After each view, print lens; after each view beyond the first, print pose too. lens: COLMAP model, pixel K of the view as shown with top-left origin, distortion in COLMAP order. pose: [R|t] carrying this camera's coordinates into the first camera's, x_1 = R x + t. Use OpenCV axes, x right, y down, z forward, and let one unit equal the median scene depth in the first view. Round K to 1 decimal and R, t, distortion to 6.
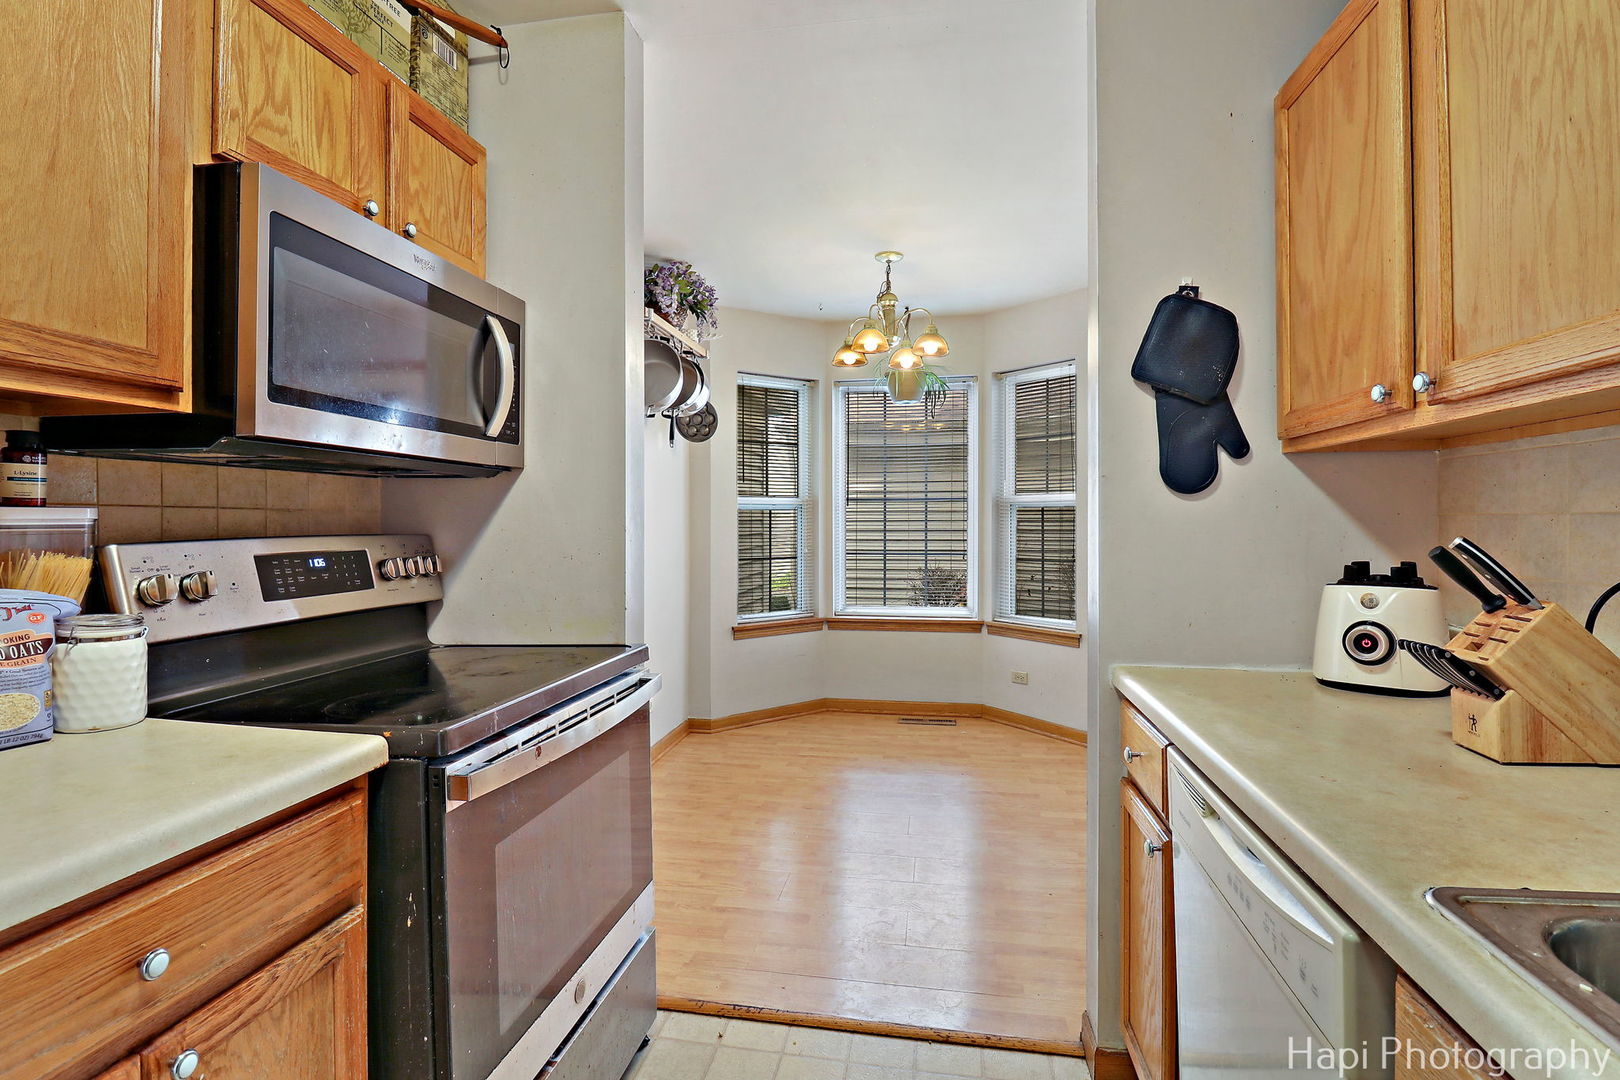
lens RADIAL K [[776.5, 0, 810.1], [0, 776.5, 523.6], [0, 0, 1]] dist [0.001391, -0.000186]
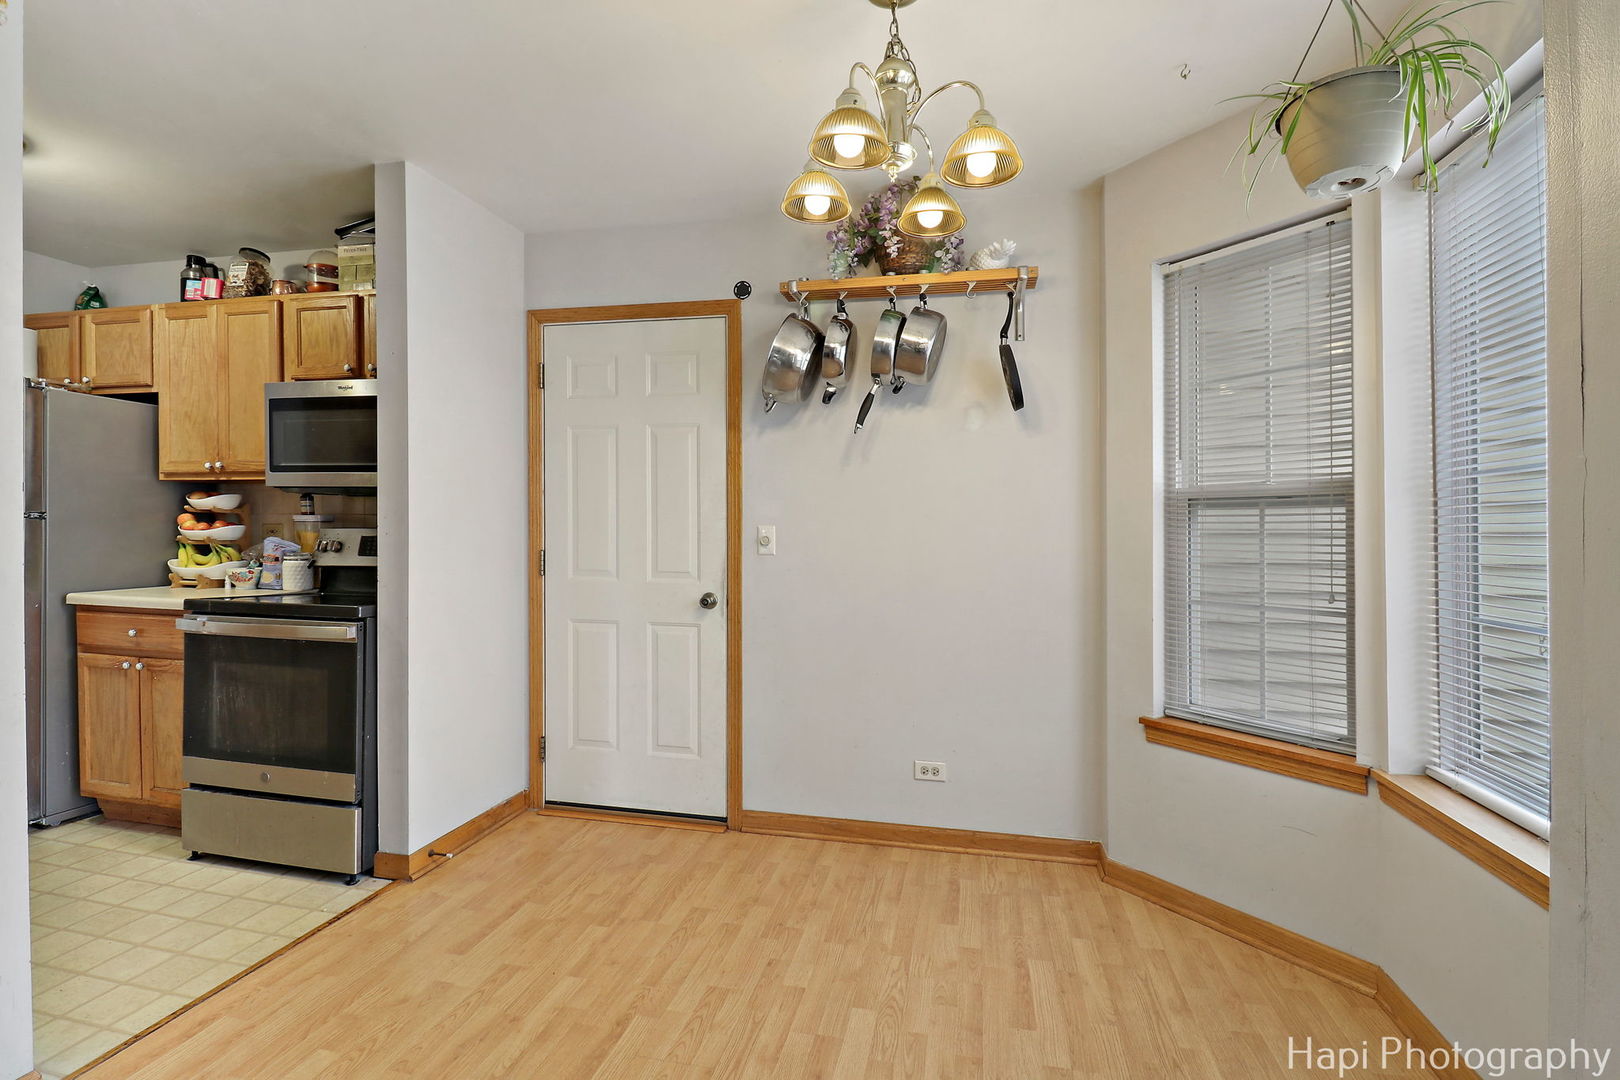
lens RADIAL K [[776.5, 0, 810.1], [0, 776.5, 523.6], [0, 0, 1]] dist [0.001391, -0.000186]
pose [[-0.045596, -0.005233, -0.998946, 0.547979], [-0.017996, 0.999828, -0.004416, -0.002897], [0.998798, 0.017776, -0.045683, 0.883495]]
